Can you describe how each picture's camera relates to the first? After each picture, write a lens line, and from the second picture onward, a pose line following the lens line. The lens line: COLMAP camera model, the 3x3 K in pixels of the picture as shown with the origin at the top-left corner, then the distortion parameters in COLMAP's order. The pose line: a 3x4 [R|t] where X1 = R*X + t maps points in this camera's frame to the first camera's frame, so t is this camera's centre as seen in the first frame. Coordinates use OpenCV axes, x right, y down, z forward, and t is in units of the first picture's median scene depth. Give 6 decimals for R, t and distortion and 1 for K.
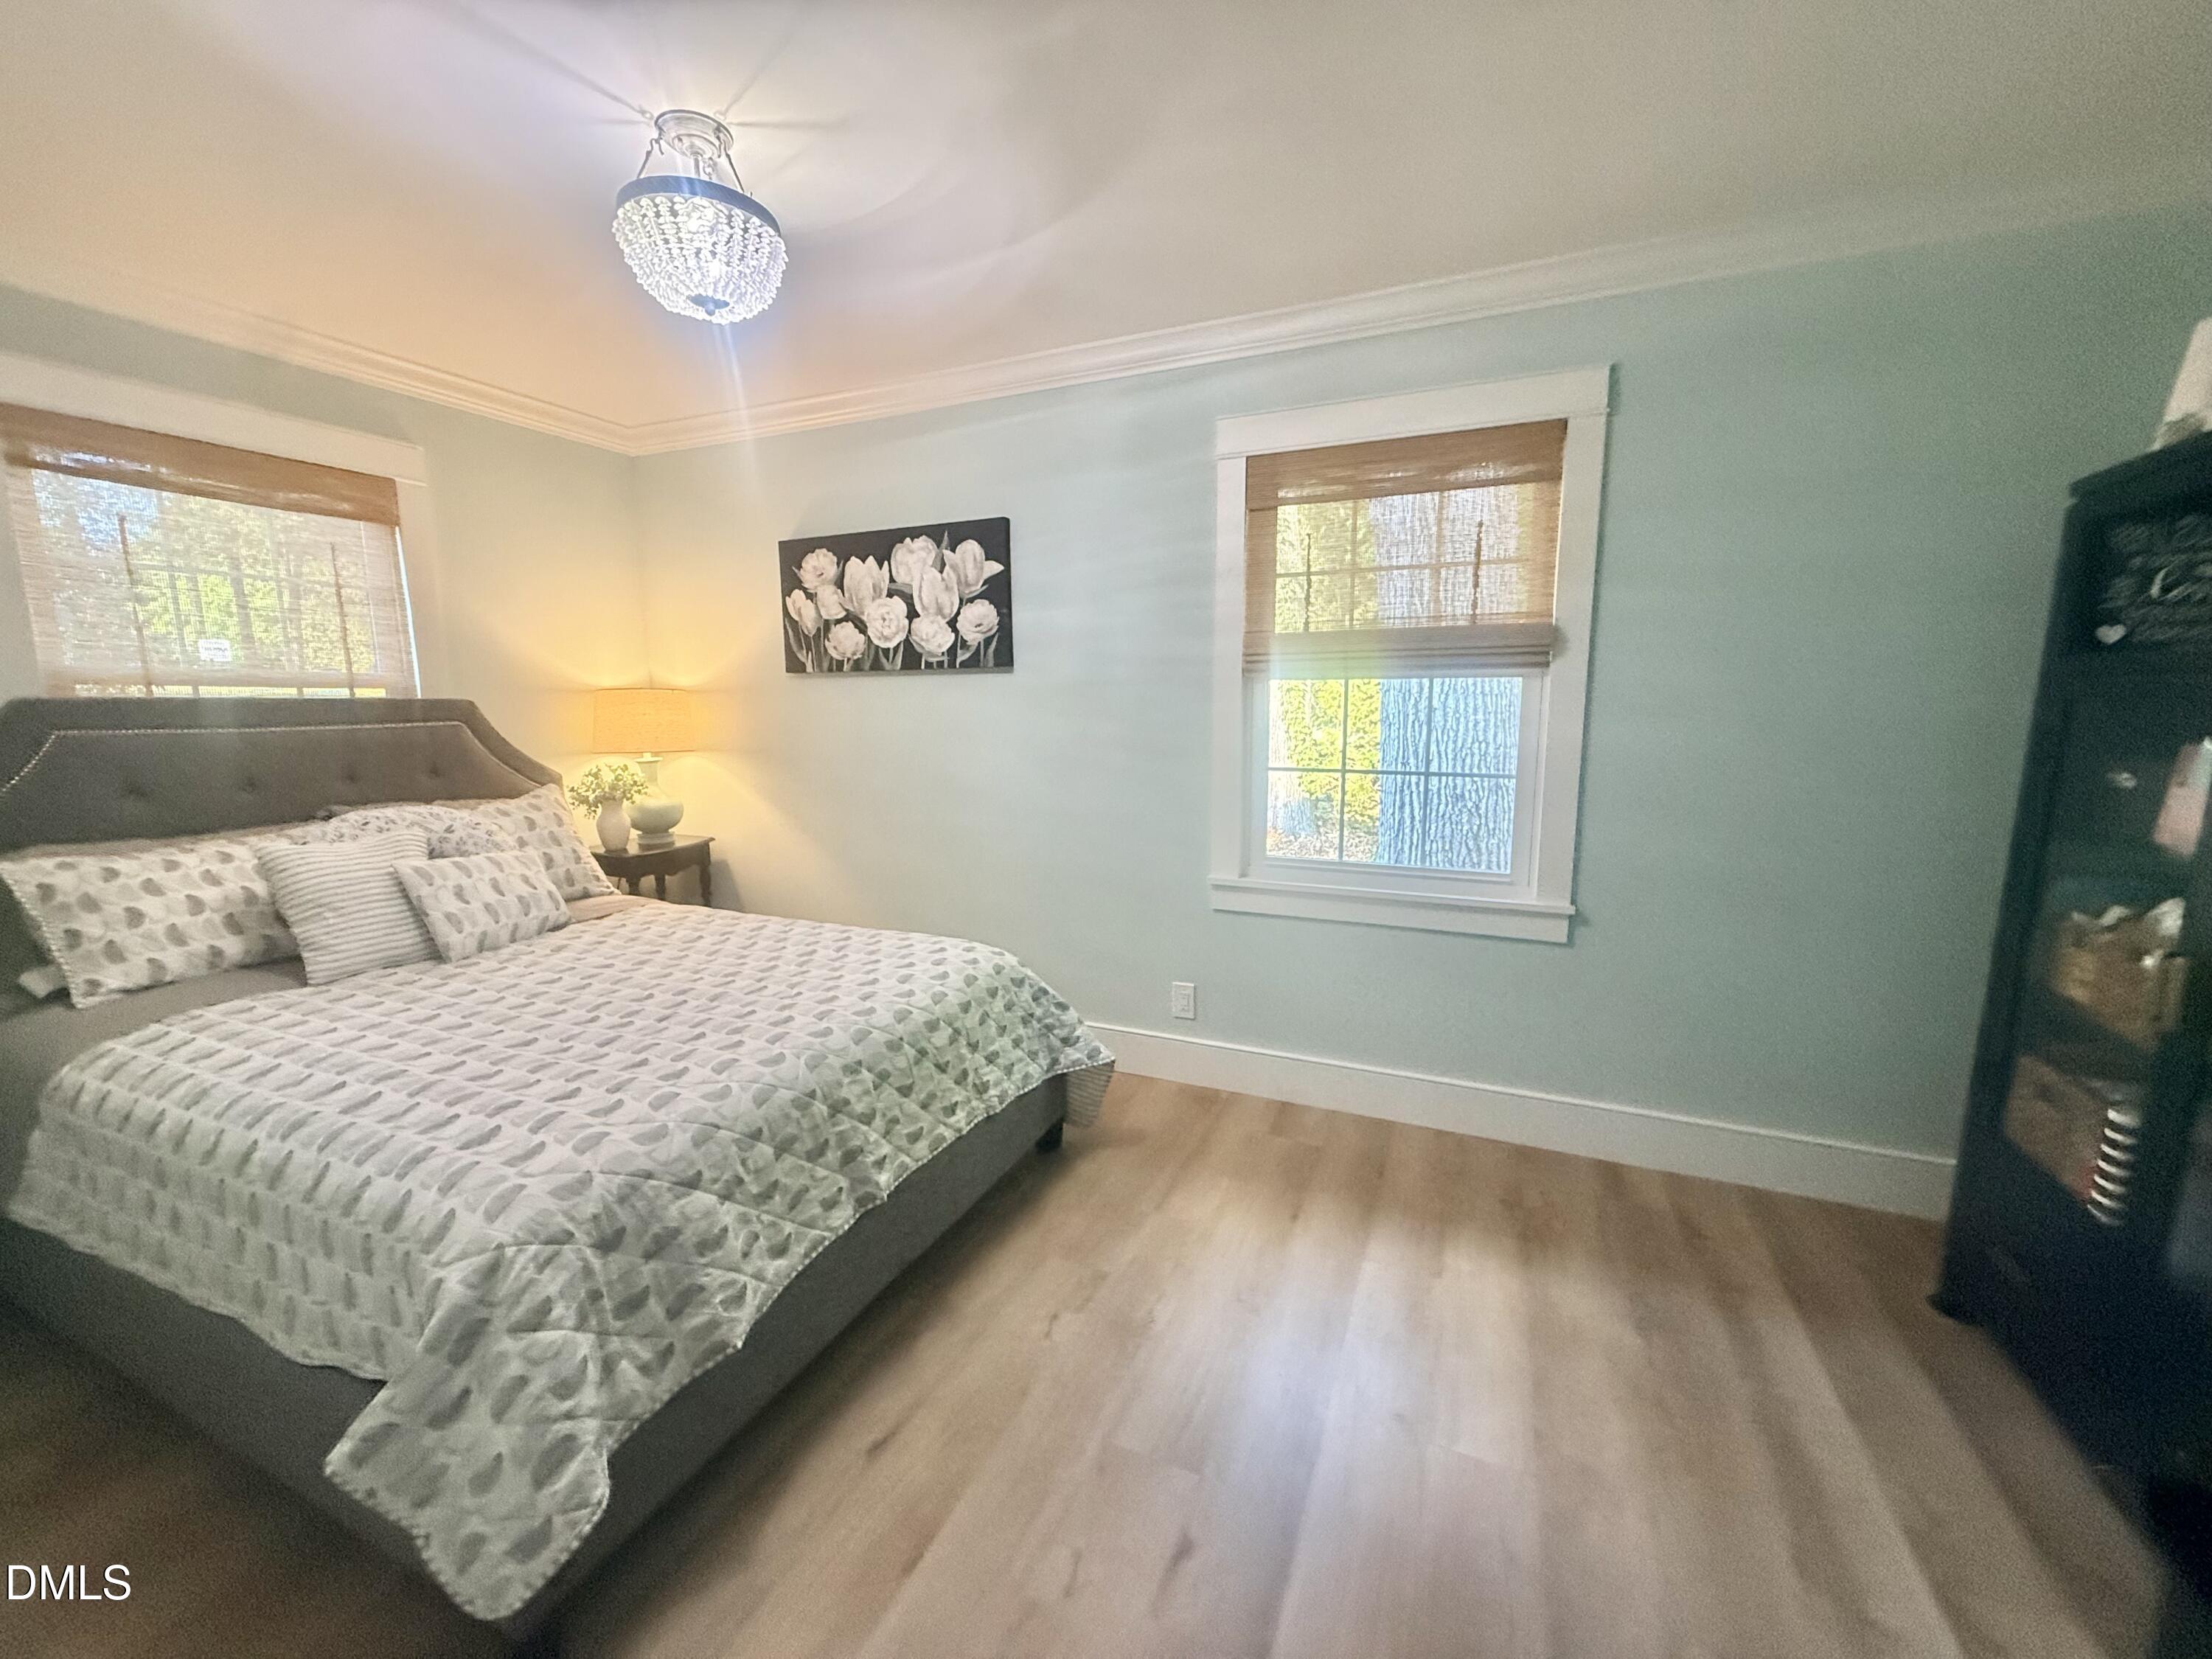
lens RADIAL K [[877.8, 0, 1101.7], [0, 877.8, 826.5], [0, 0, 1]] dist [-0.000044, -0.000174]
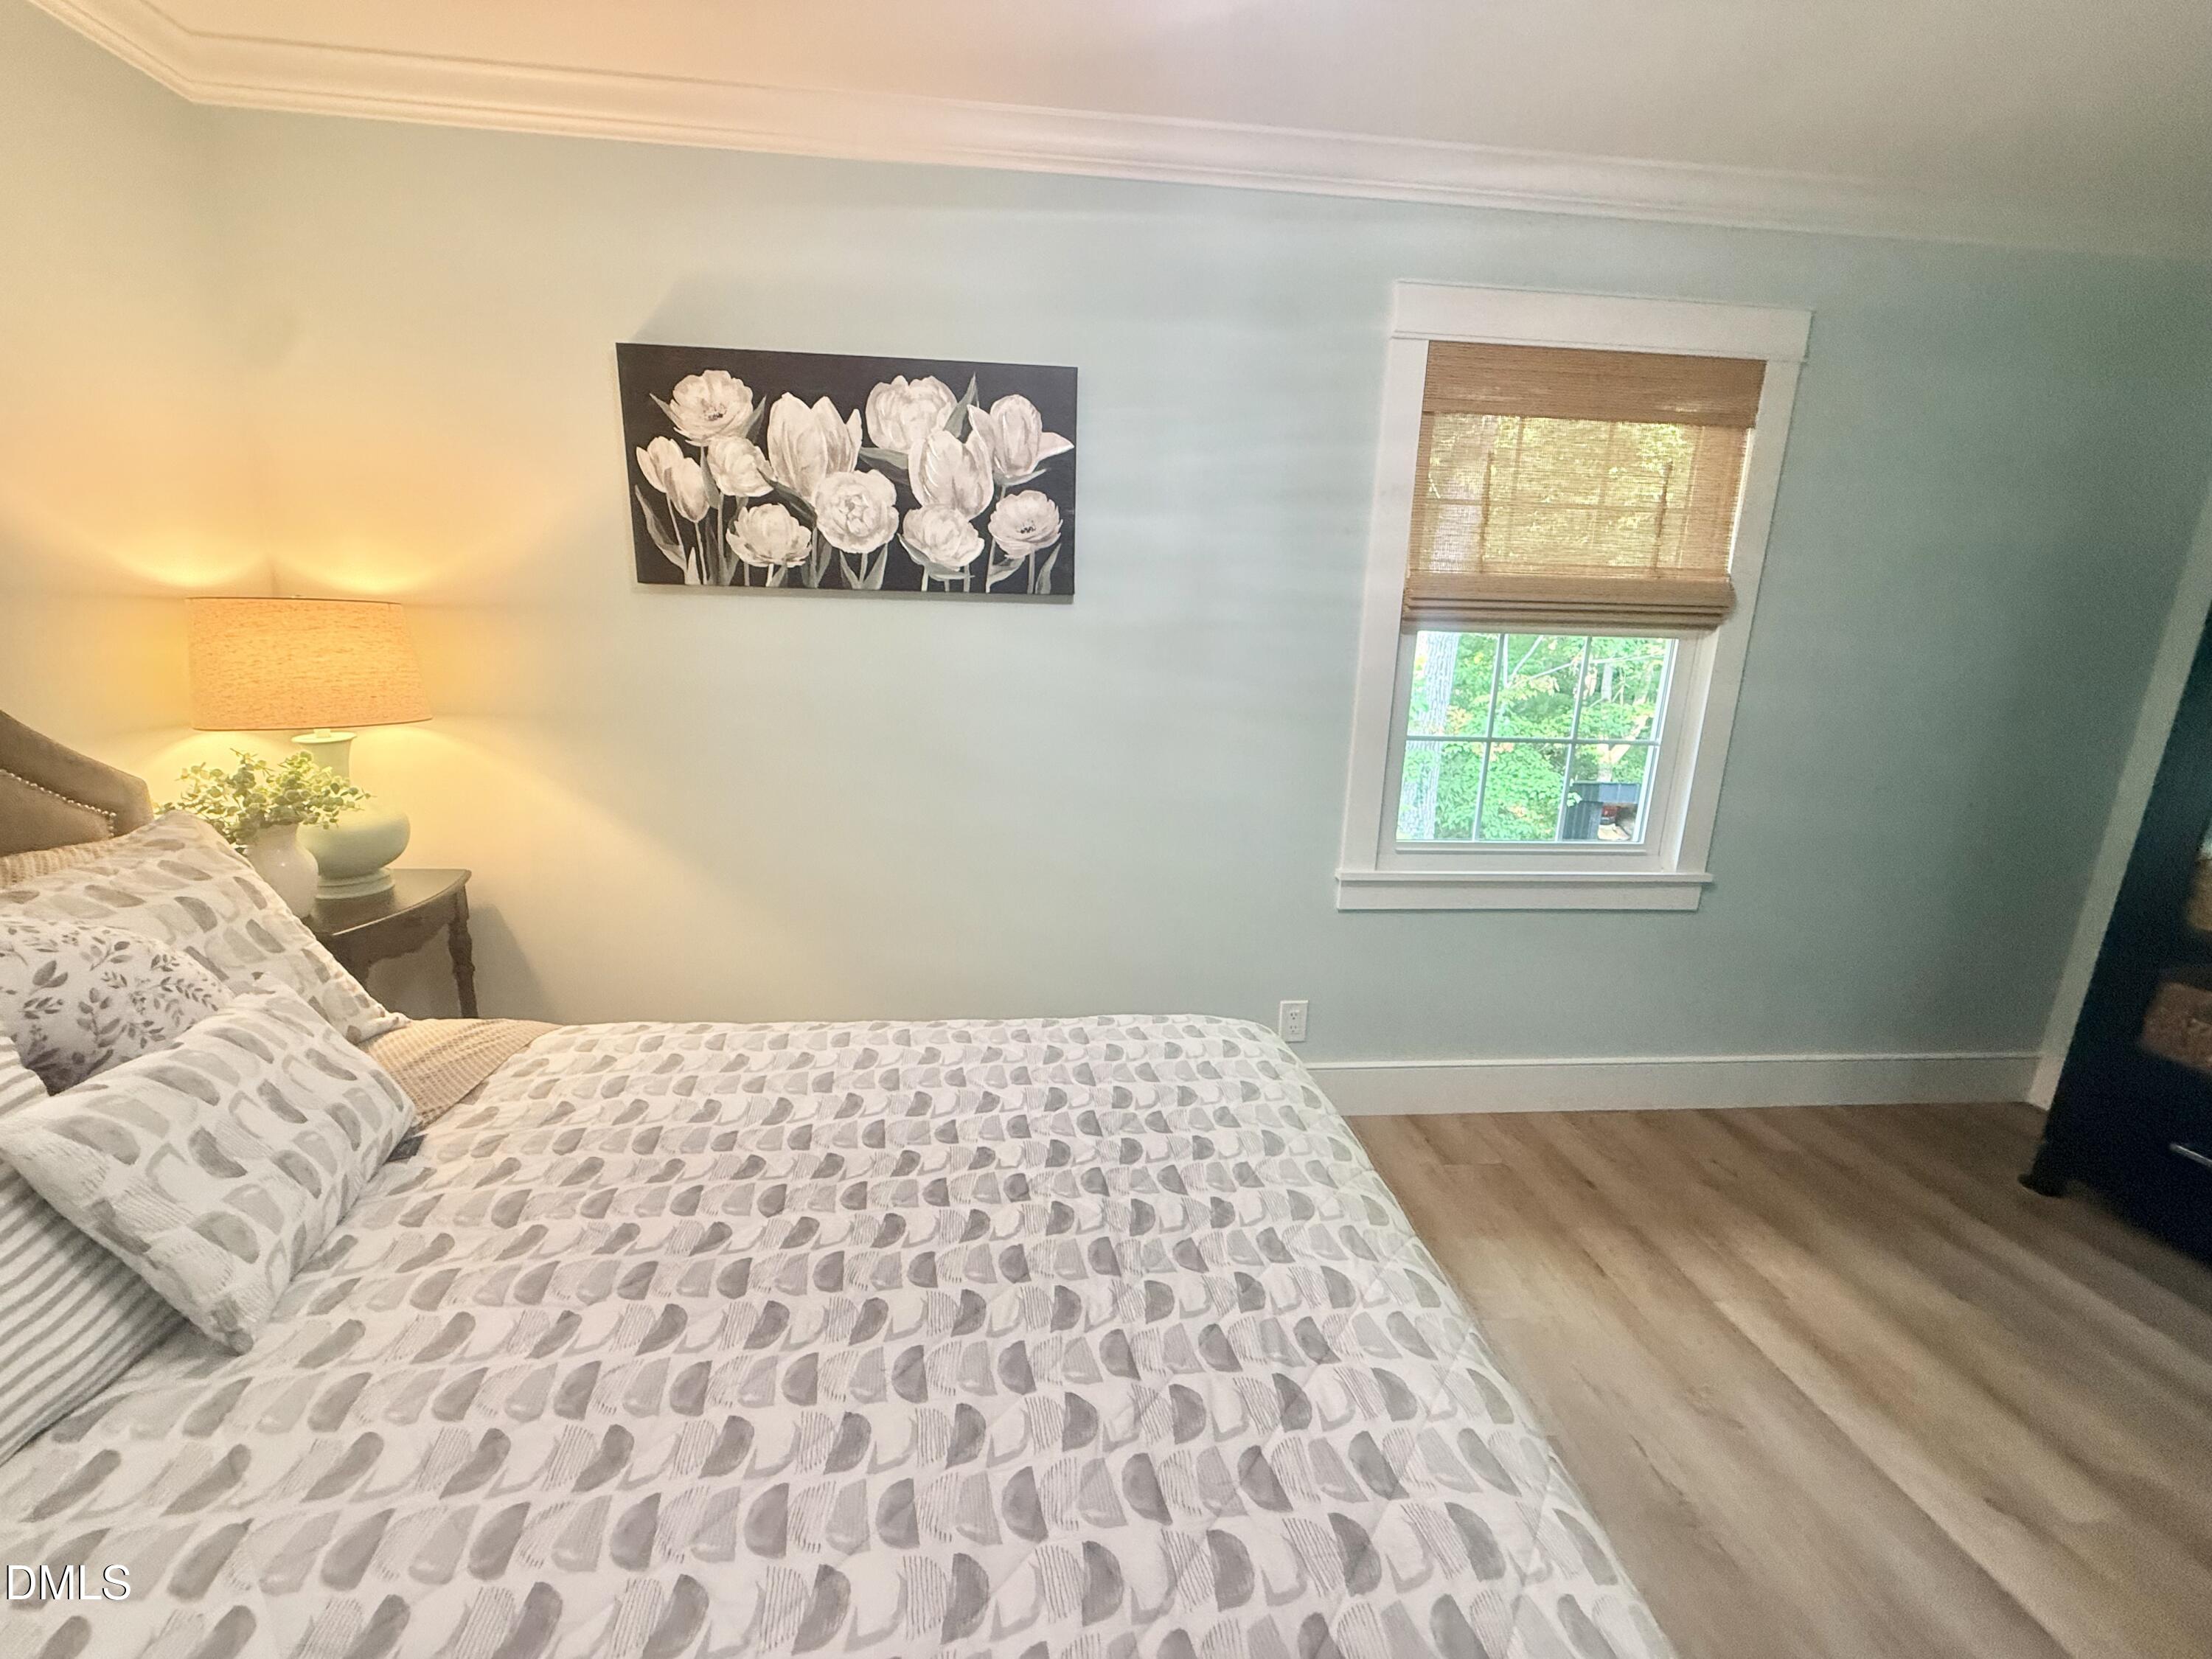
lens RADIAL K [[877.8, 0, 1101.4], [0, 877.8, 824.8], [0, 0, 1]] dist [-0.000044, -0.000174]
pose [[0.872546, -0.077552, 0.482338, -0.539825], [0.036823, 0.994951, 0.093360, -0.082271], [-0.487143, -0.063700, 0.870996, 0.468703]]
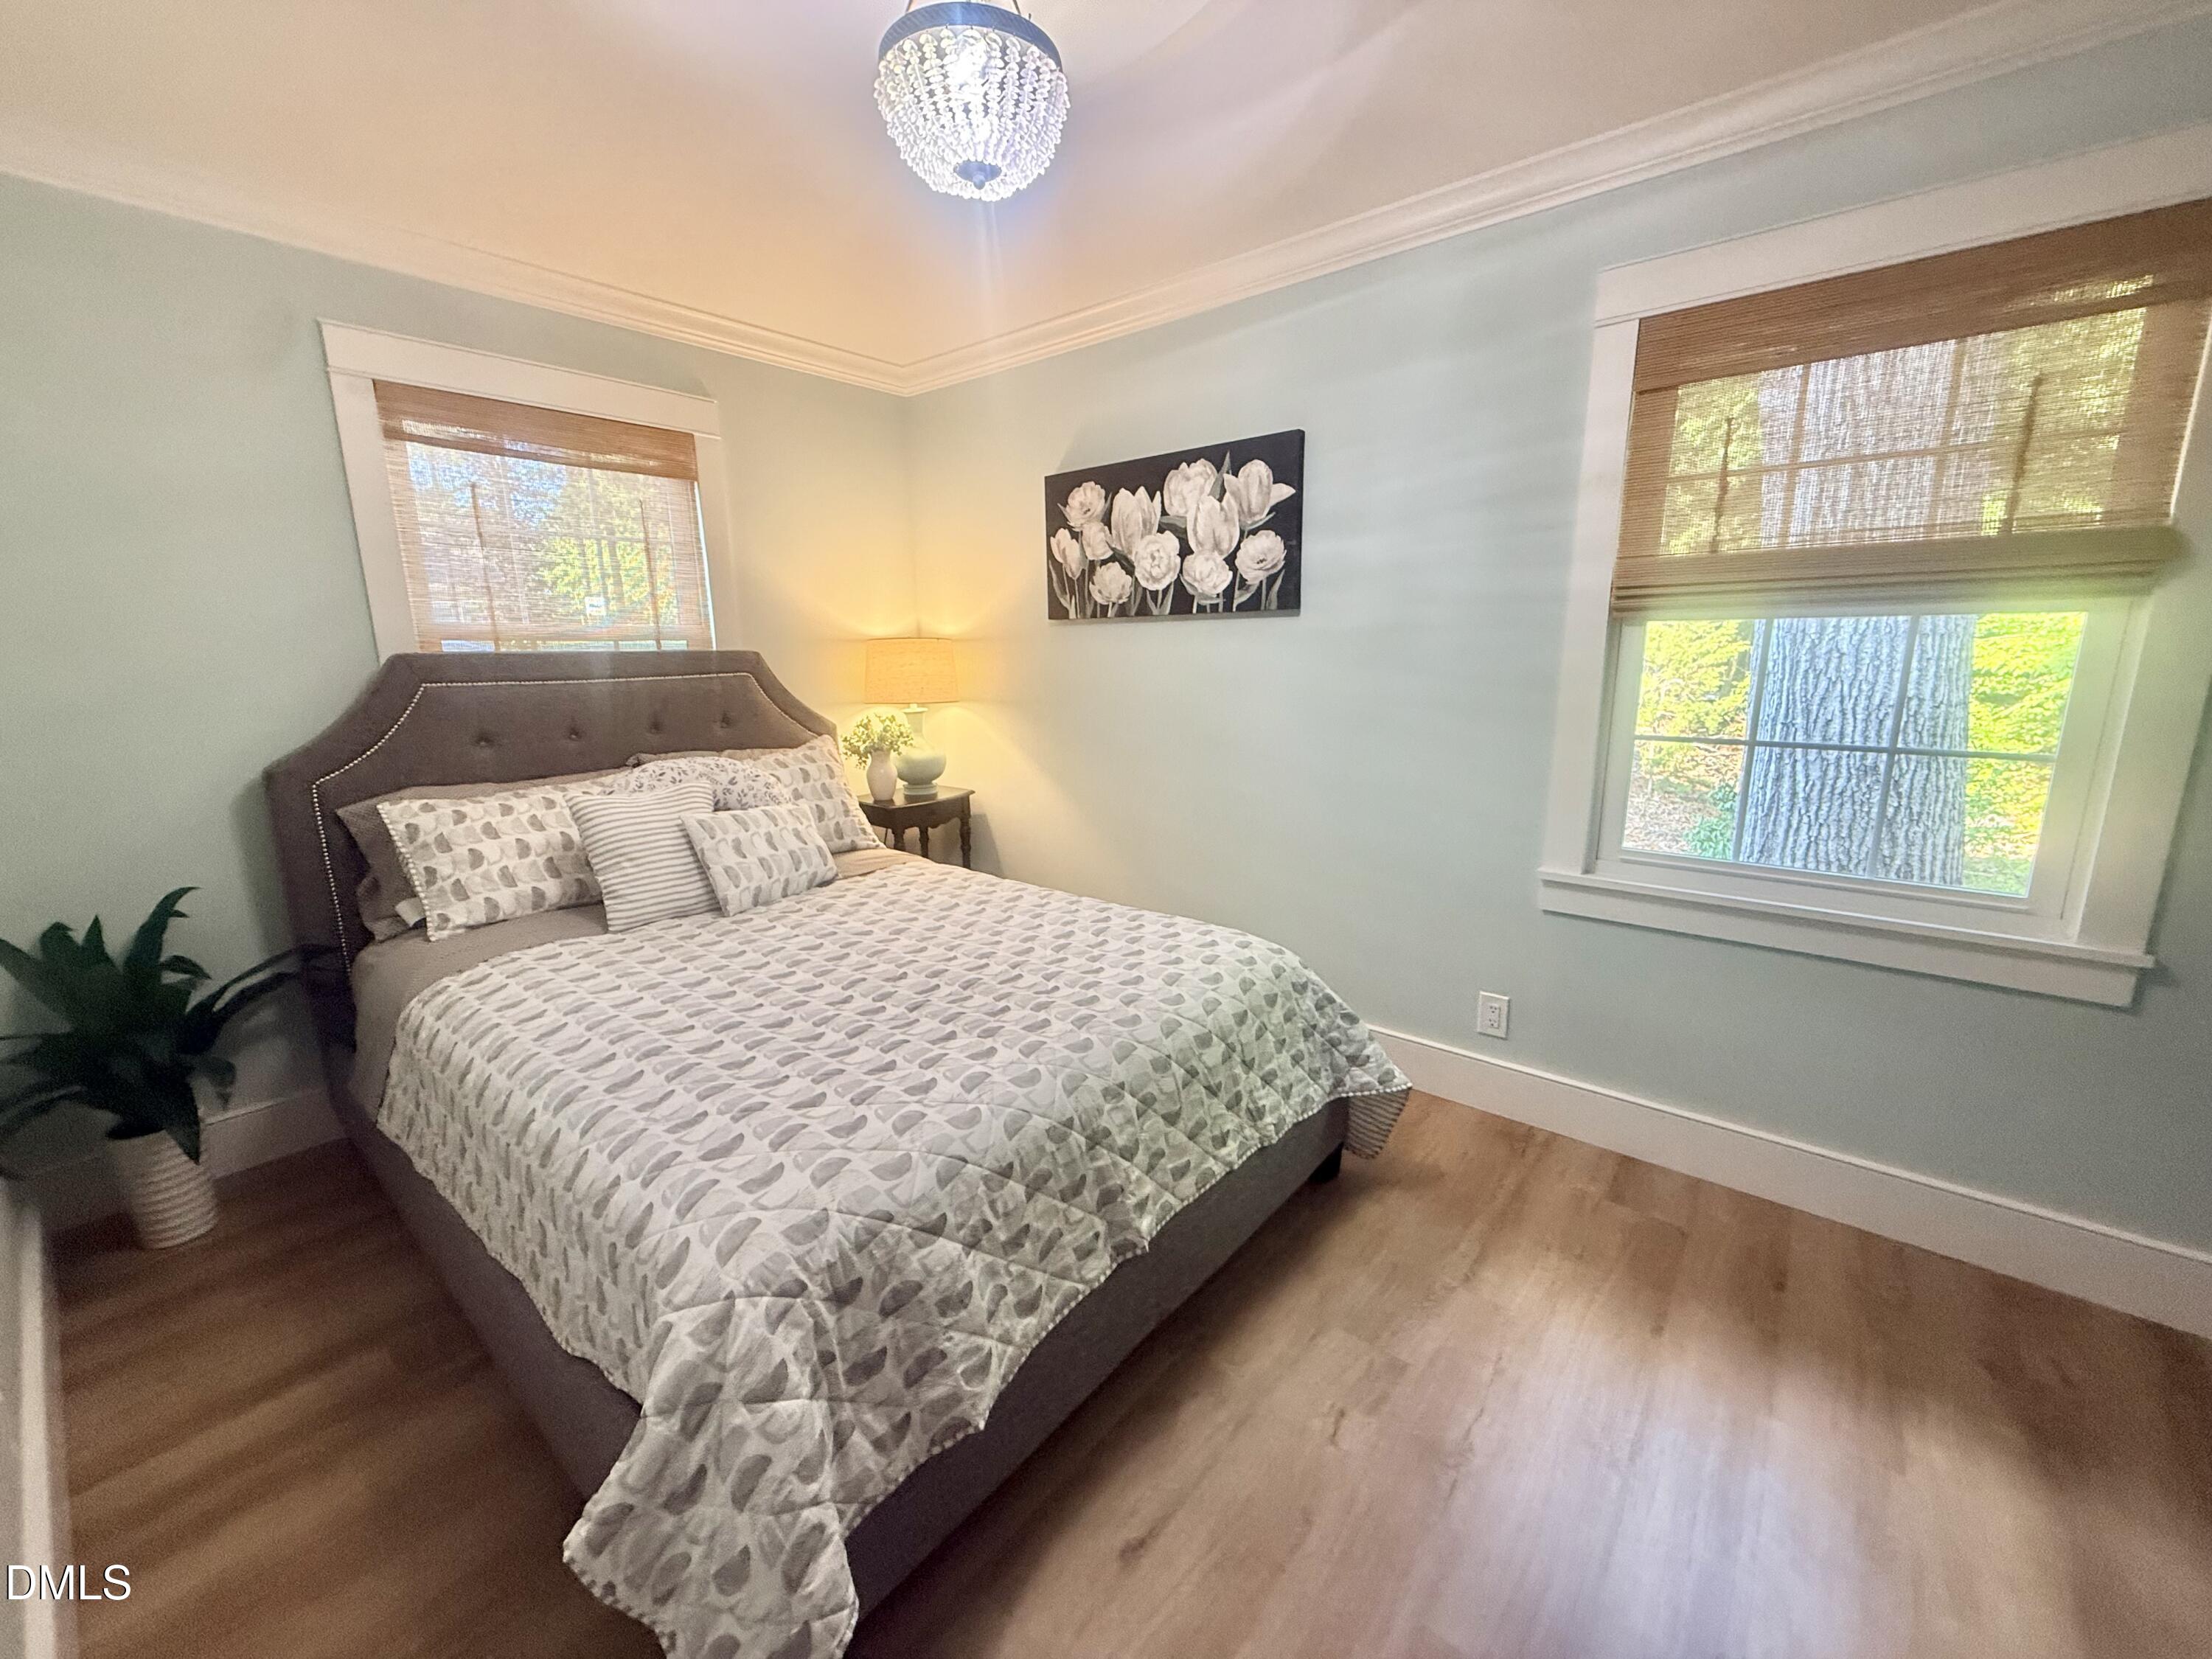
lens RADIAL K [[877.8, 0, 1100.4], [0, 877.8, 826.9], [0, 0, 1]] dist [-0.000044, -0.000174]
pose [[0.961510, 0.049157, -0.270335, -0.057731], [-0.031876, 0.997179, 0.067949, -0.027607], [0.272913, -0.056717, 0.960365, 0.141106]]
